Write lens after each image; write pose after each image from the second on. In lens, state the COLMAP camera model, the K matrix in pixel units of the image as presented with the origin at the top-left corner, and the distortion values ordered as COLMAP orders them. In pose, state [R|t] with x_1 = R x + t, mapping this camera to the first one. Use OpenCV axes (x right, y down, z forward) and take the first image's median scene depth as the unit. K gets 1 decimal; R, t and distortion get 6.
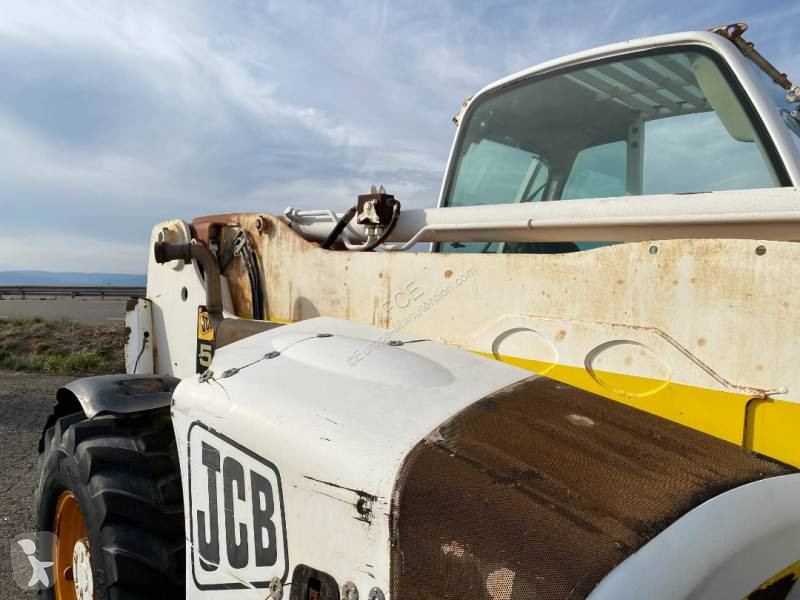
lens RADIAL K [[601.6, 0, 400.0], [0, 601.6, 300.0], [0, 0, 1]] dist [0.063111, -0.065585]
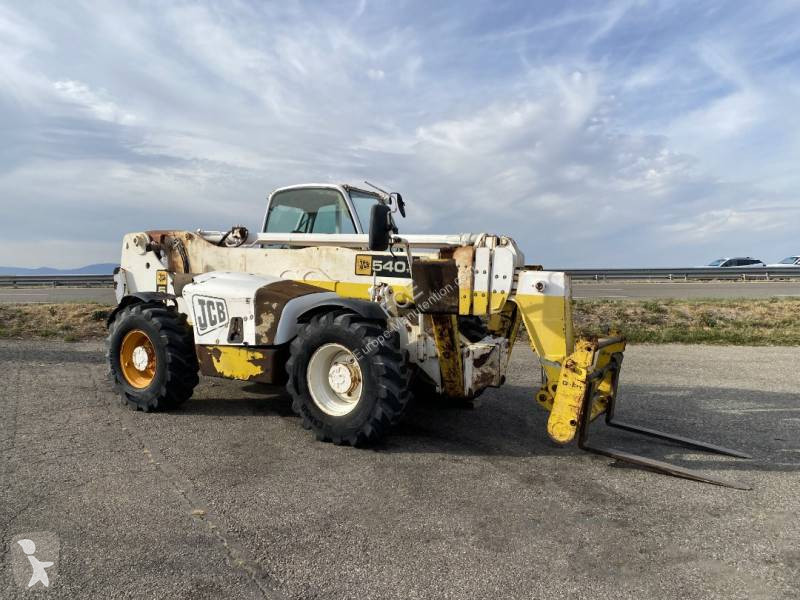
lens RADIAL K [[601.6, 0, 400.0], [0, 601.6, 300.0], [0, 0, 1]] dist [0.063111, -0.065585]
pose [[0.959722, -0.019843, 0.280251, -0.114514], [0.016717, 0.999769, 0.013540, 0.134804], [-0.280455, -0.008310, 0.959831, -1.867175]]
